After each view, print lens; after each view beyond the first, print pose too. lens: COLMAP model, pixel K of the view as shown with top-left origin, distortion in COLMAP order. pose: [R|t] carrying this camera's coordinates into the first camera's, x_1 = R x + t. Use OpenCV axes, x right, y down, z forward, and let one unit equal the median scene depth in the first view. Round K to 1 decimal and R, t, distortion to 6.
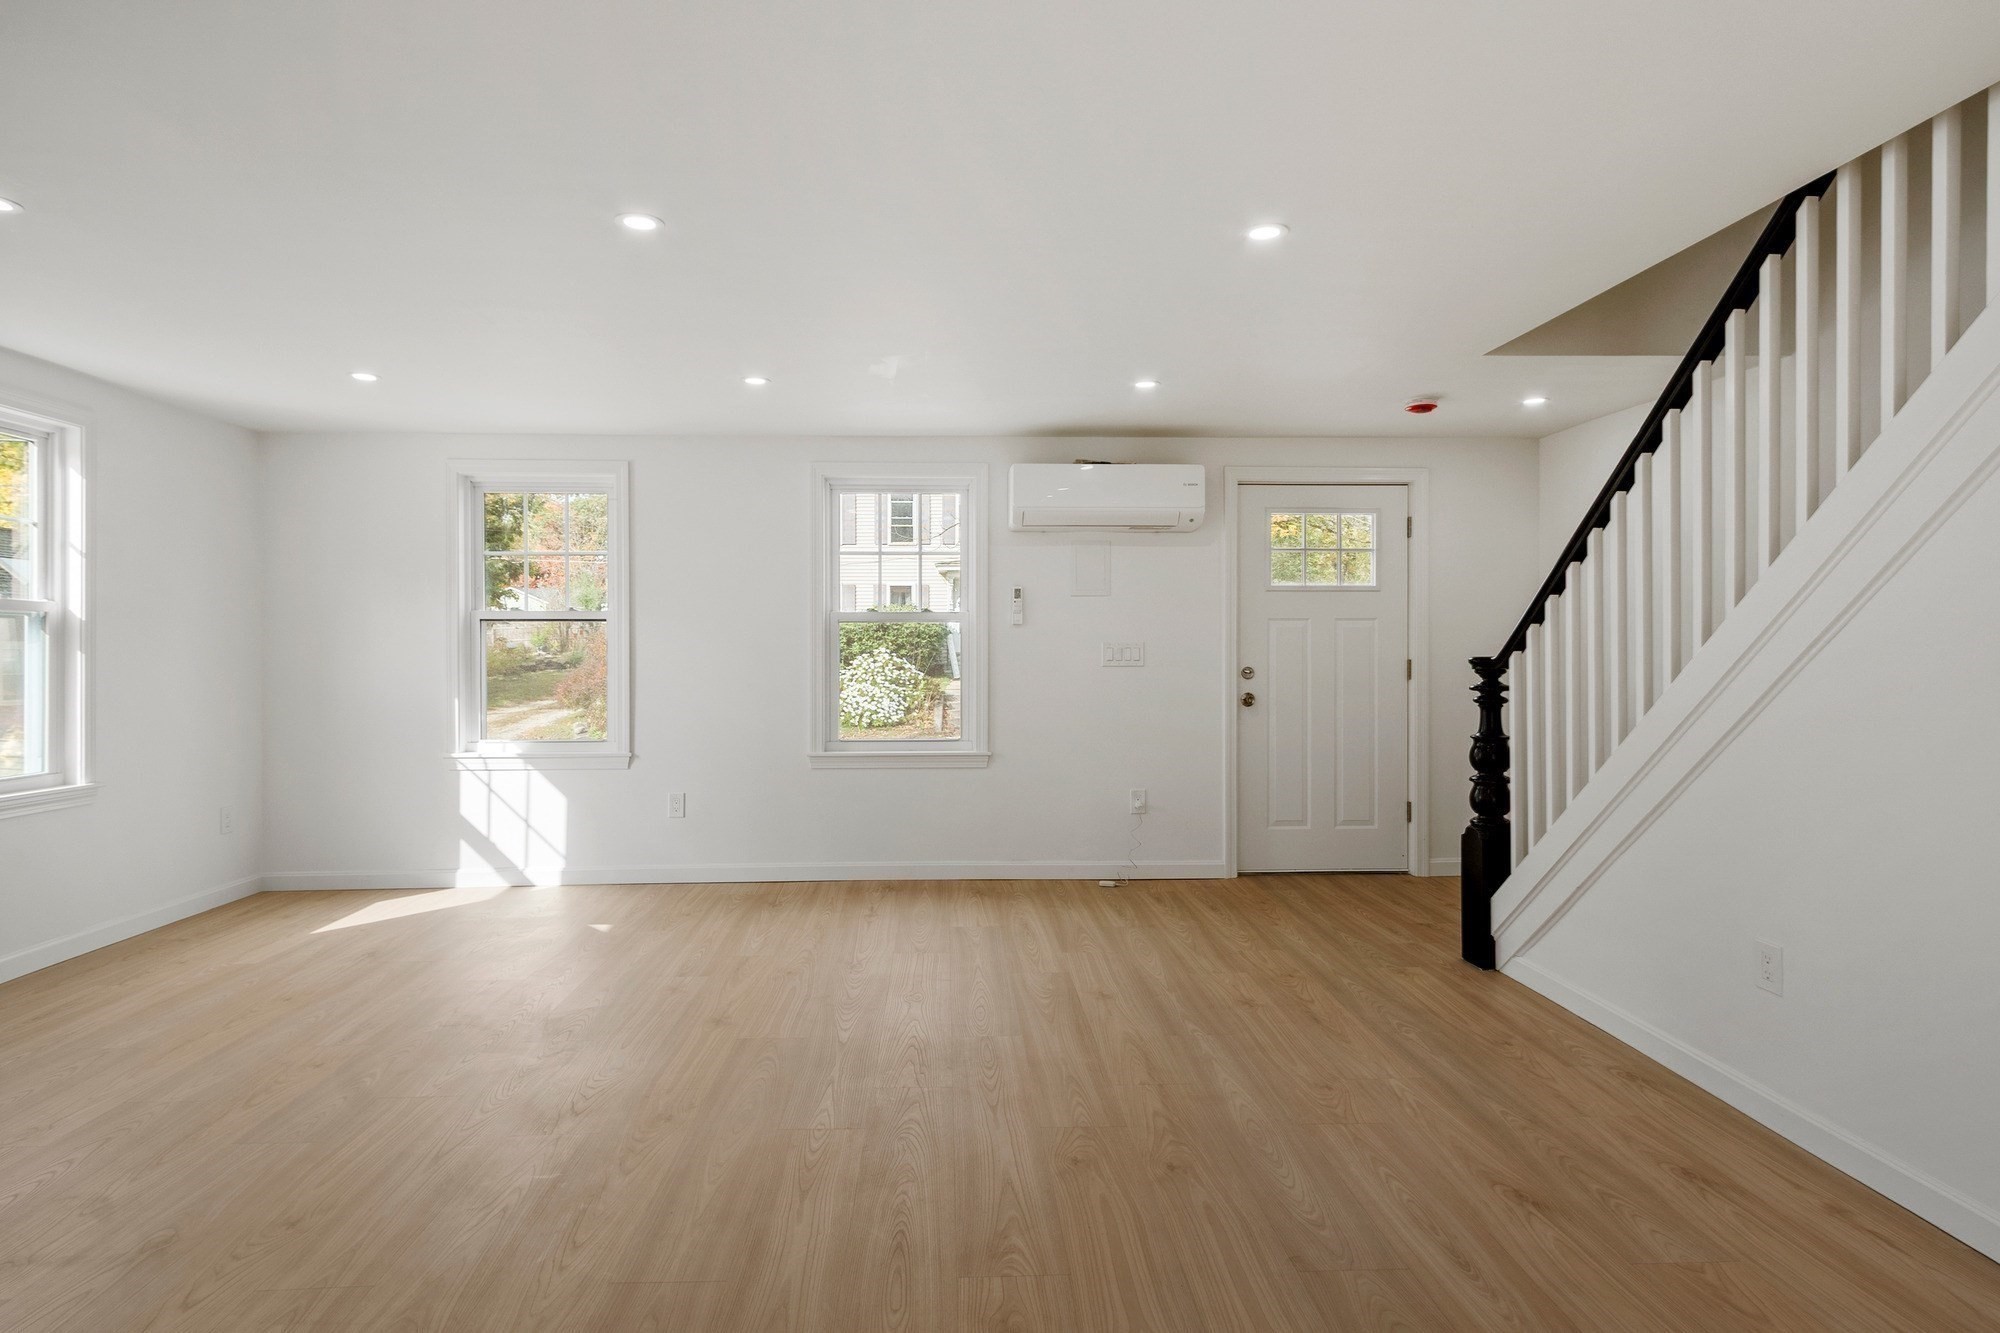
lens RADIAL K [[1050.6, 0, 1000.0], [0, 1050.6, 666.5], [0, 0, 1]] dist [-0.000171, -0.000219]
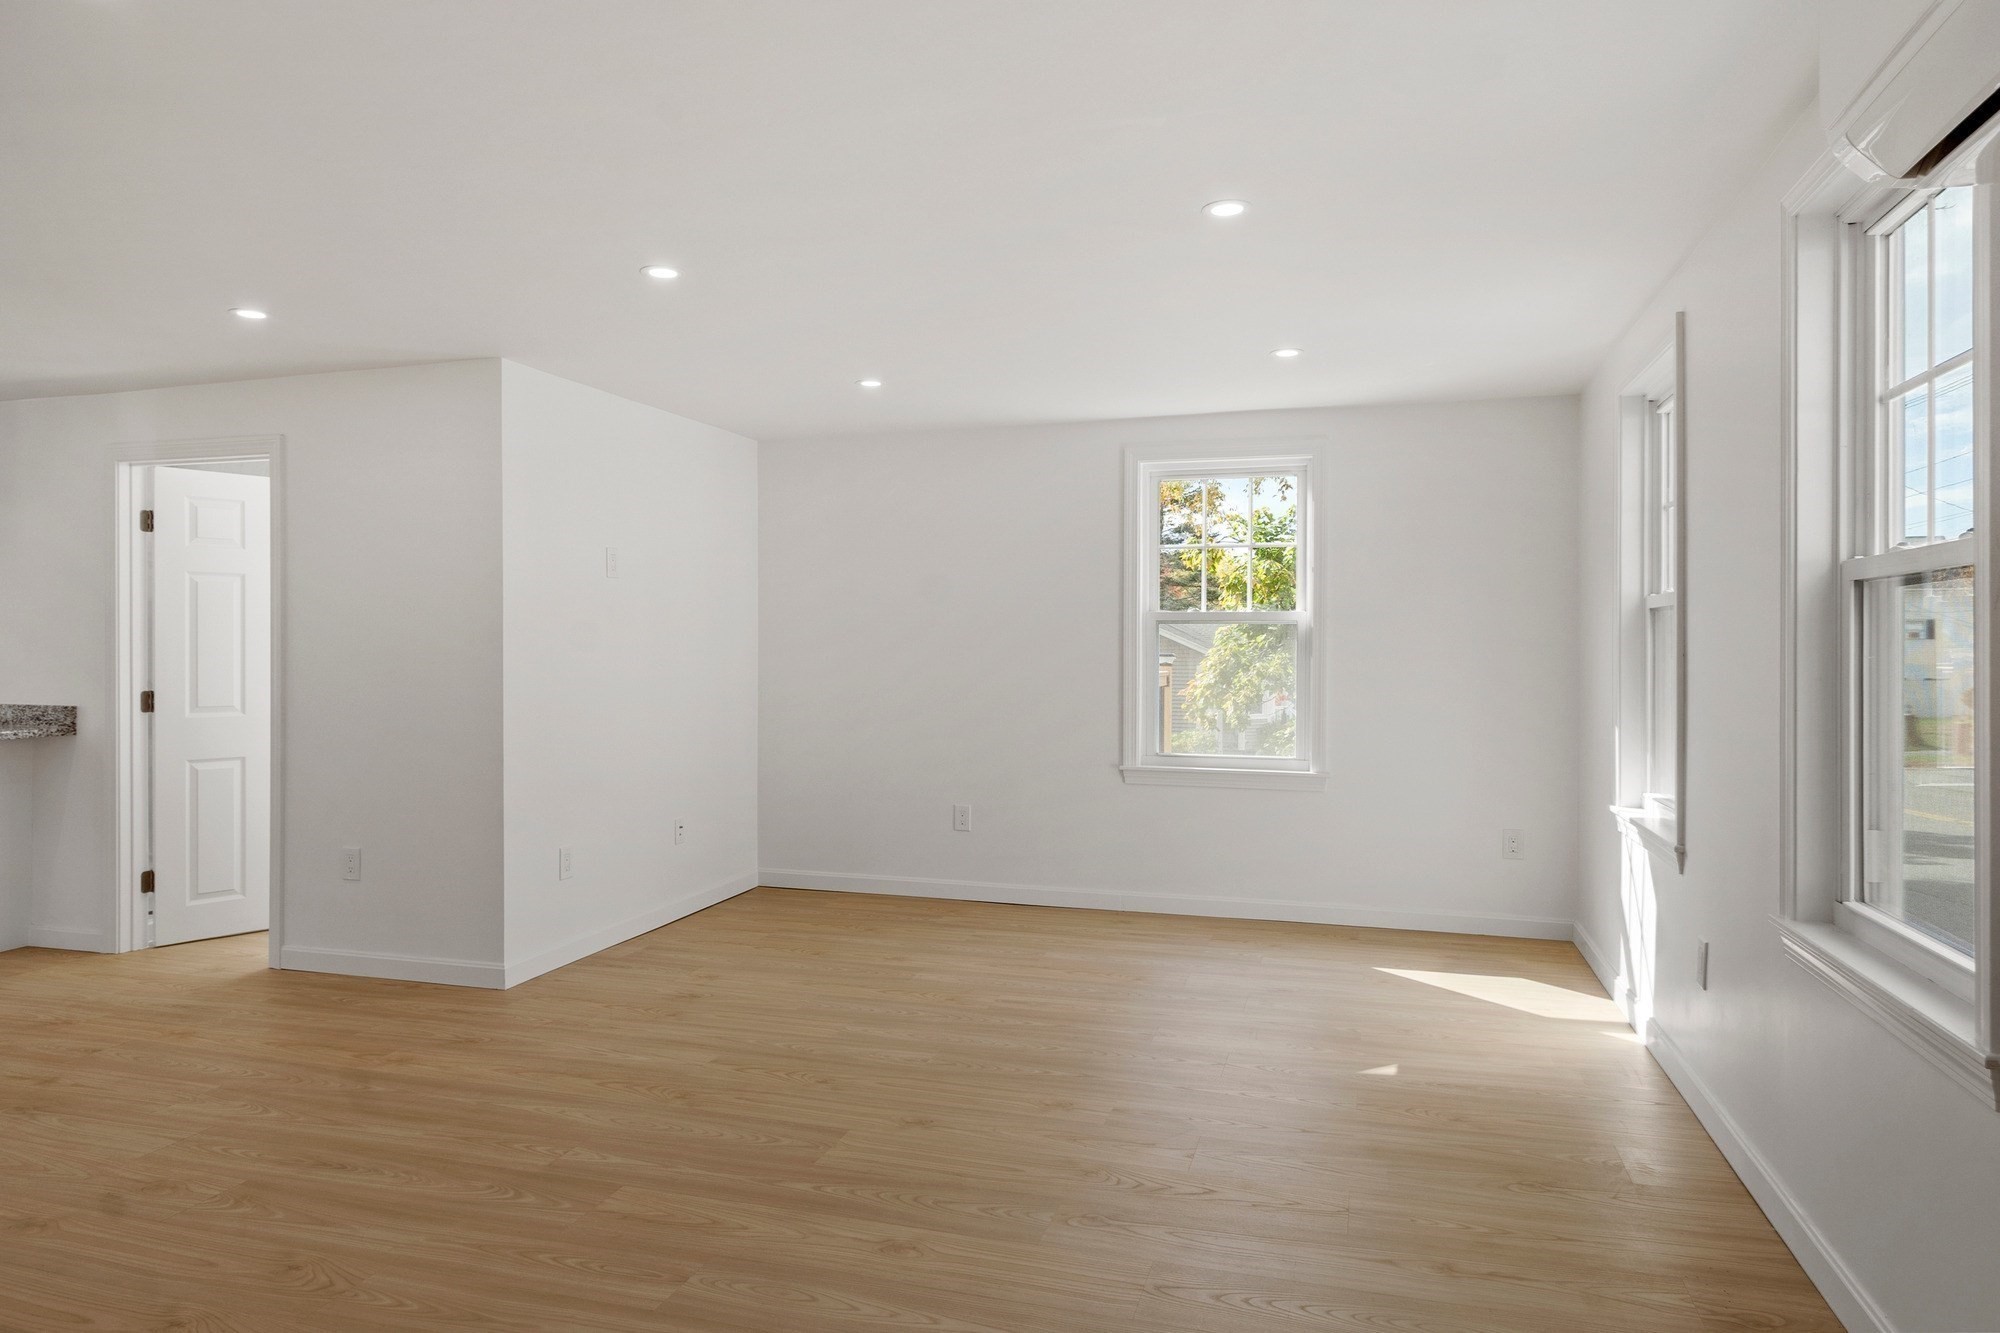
lens RADIAL K [[1204.4, 0, 959.5], [0, 1204.4, 659.2], [0, 0, 1]] dist [-0.001949, 0.000124]
pose [[-0.360771, 0.008628, -0.932614, 0.502260], [-0.017093, 0.999728, 0.015861, -0.025354], [0.932498, 0.021663, -0.360526, 1.192220]]
